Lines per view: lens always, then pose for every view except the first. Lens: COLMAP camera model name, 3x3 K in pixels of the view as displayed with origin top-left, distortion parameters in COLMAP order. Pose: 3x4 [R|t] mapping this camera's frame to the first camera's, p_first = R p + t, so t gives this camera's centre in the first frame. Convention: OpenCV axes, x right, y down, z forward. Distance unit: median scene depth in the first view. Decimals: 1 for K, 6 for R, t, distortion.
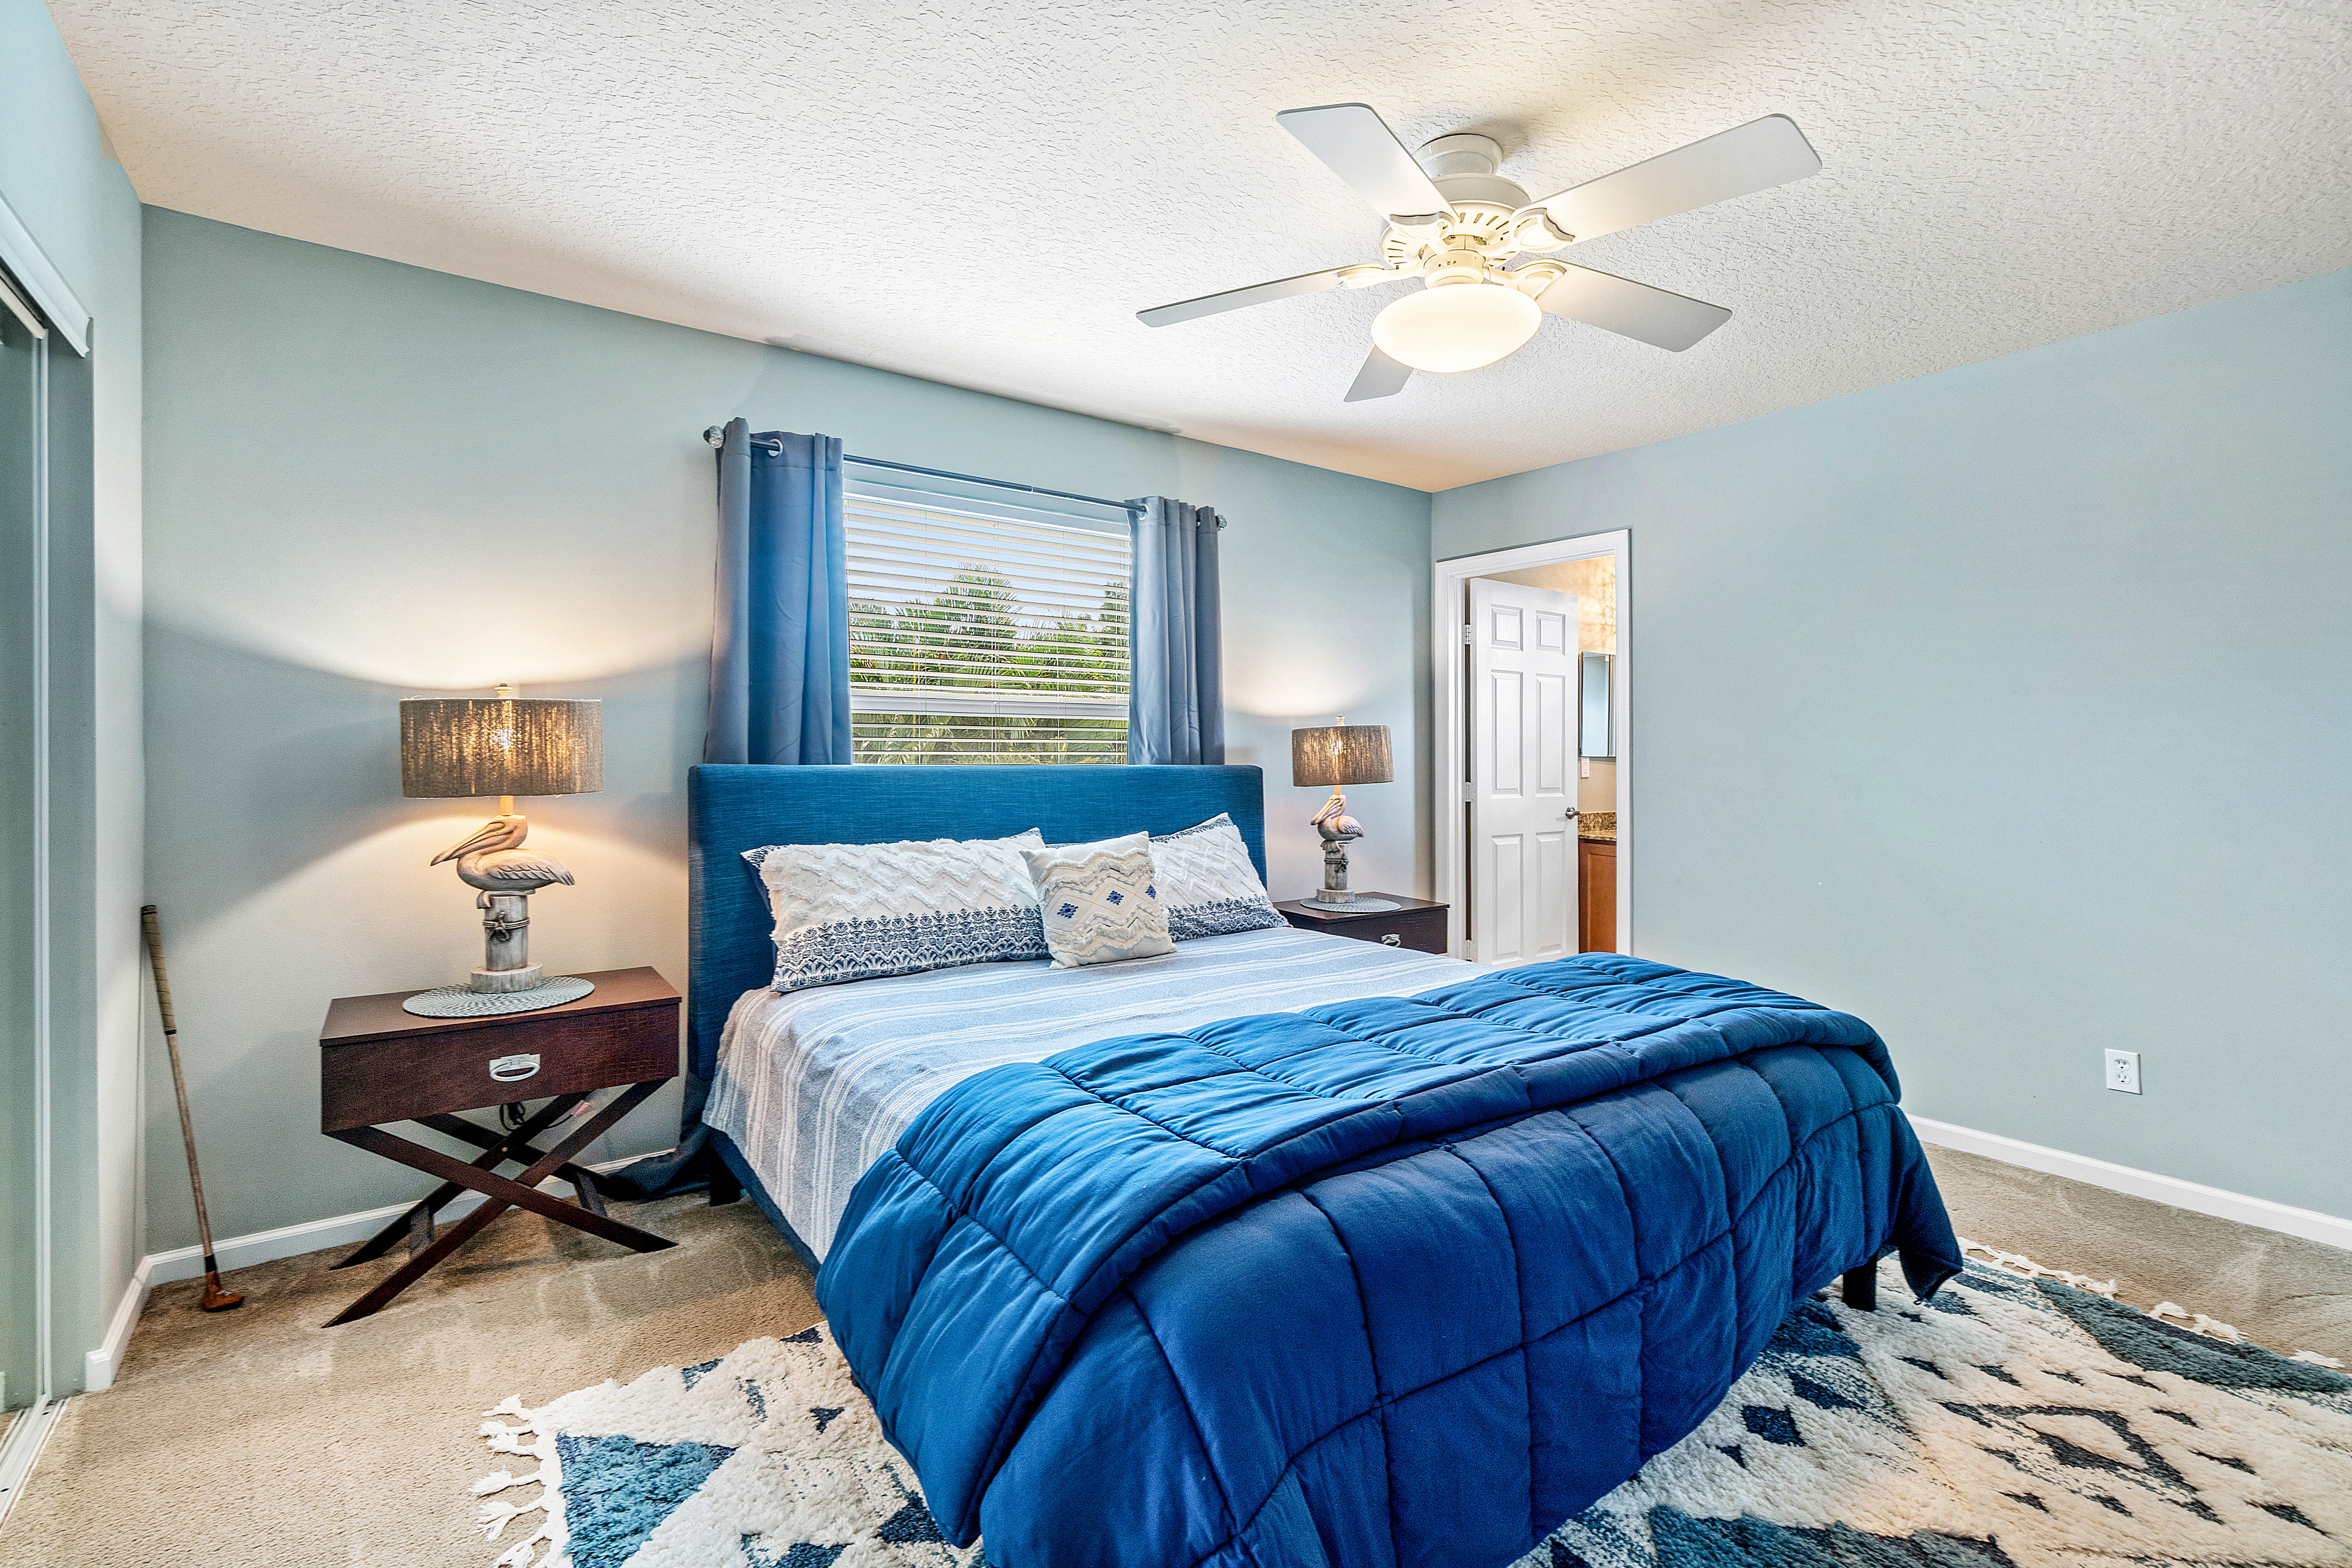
lens RADIAL K [[1046.5, 0, 1174.3], [0, 1046.5, 770.0], [0, 0, 1]] dist [-0.001404, -0.000123]
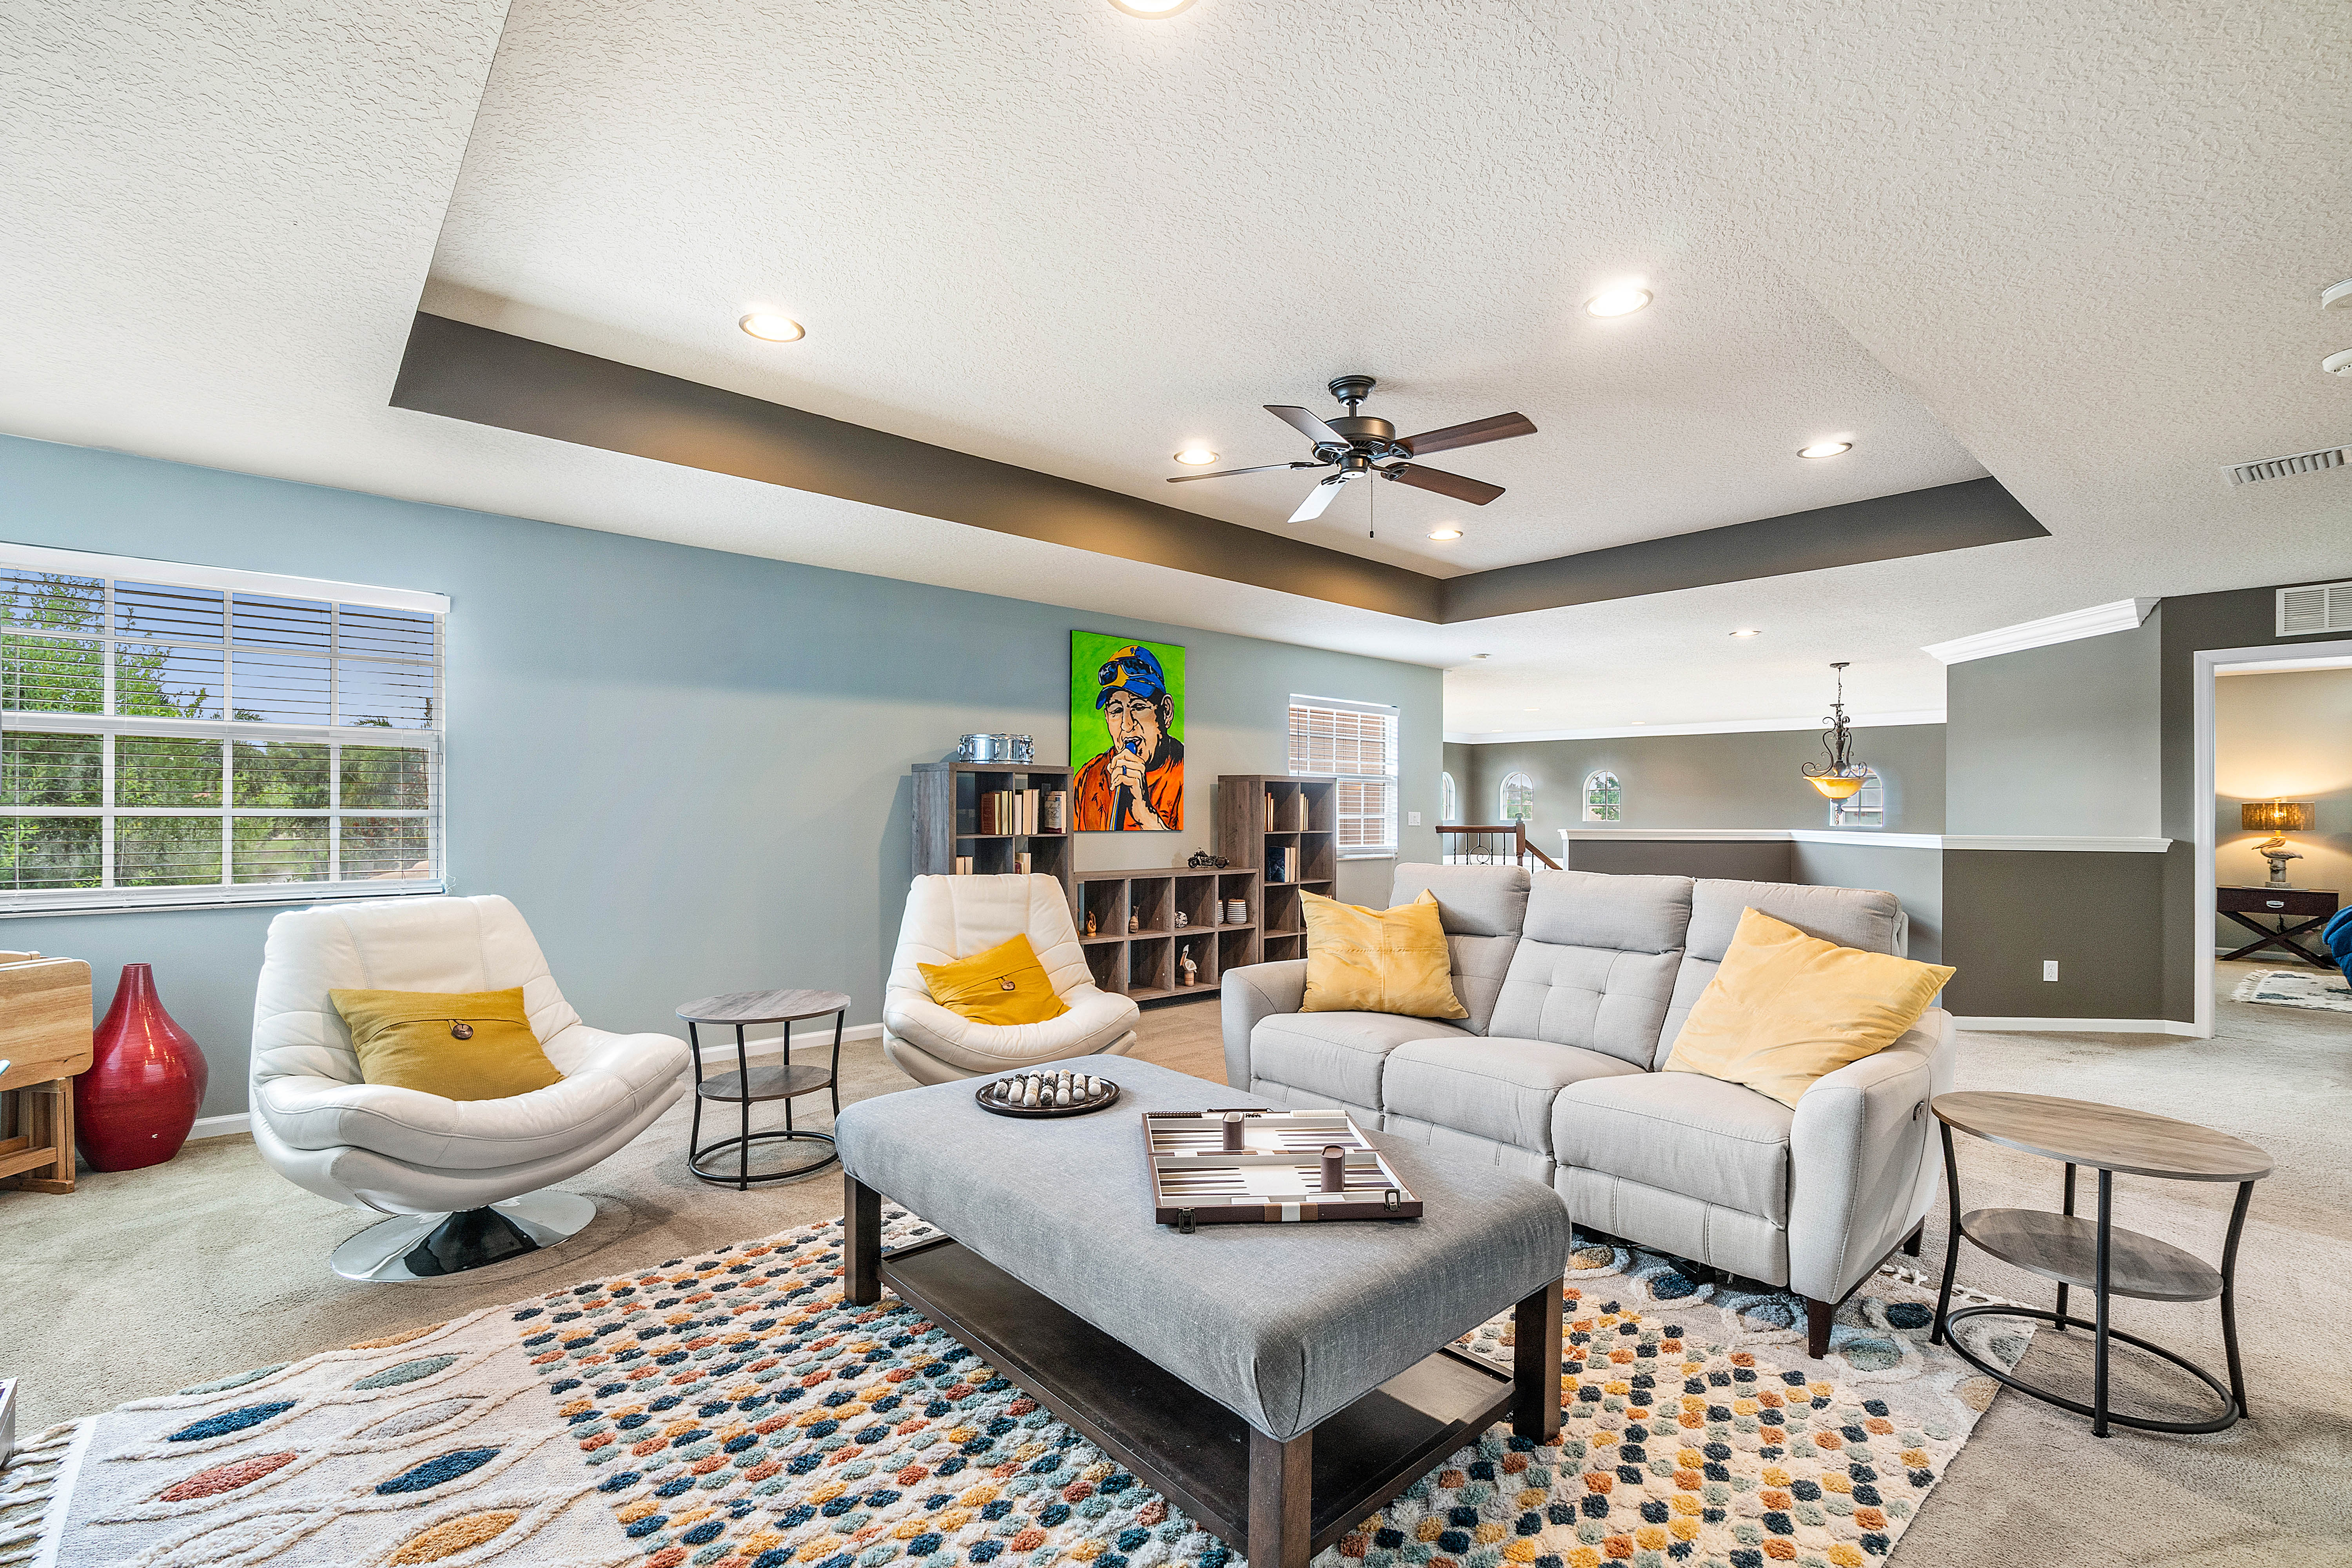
lens RADIAL K [[1046.5, 0, 1180.2], [0, 1046.5, 802.2], [0, 0, 1]] dist [-0.001404, -0.000123]
pose [[0.096870, -0.002052, -0.995295, 2.416534], [-0.008105, 0.999963, -0.002850, -0.030415], [0.995264, 0.008343, 0.096849, -2.907043]]
